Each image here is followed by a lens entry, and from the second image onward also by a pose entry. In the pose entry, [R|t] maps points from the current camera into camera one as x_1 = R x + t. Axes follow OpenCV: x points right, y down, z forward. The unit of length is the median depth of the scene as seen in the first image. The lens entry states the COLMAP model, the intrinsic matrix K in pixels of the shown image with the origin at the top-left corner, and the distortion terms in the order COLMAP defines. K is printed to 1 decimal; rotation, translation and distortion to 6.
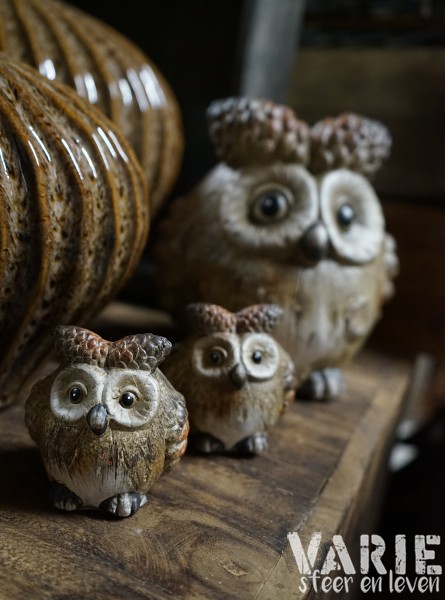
lens RADIAL K [[649.9, 0, 222.5], [0, 649.9, 300.4], [0, 0, 1]] dist [0.030180, 0.000000]
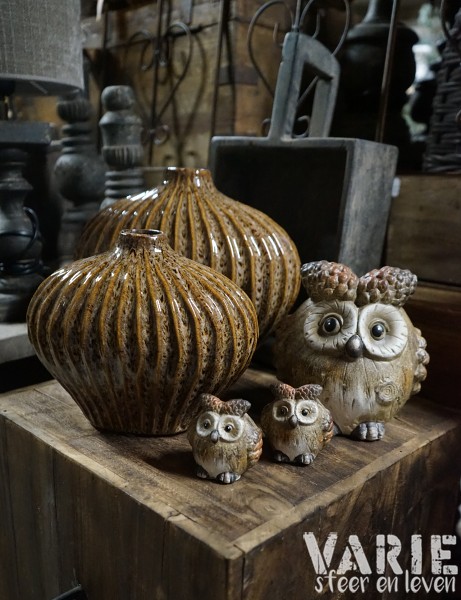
lens RADIAL K [[573.8, 0, 230.7], [0, 573.8, 299.6], [0, 0, 1]] dist [0.044810, 0.000000]
pose [[0.954685, -0.009557, -0.297465, 0.356446], [-0.018926, 0.995512, -0.092725, -0.083221], [0.297016, 0.094152, 0.950219, -0.719869]]
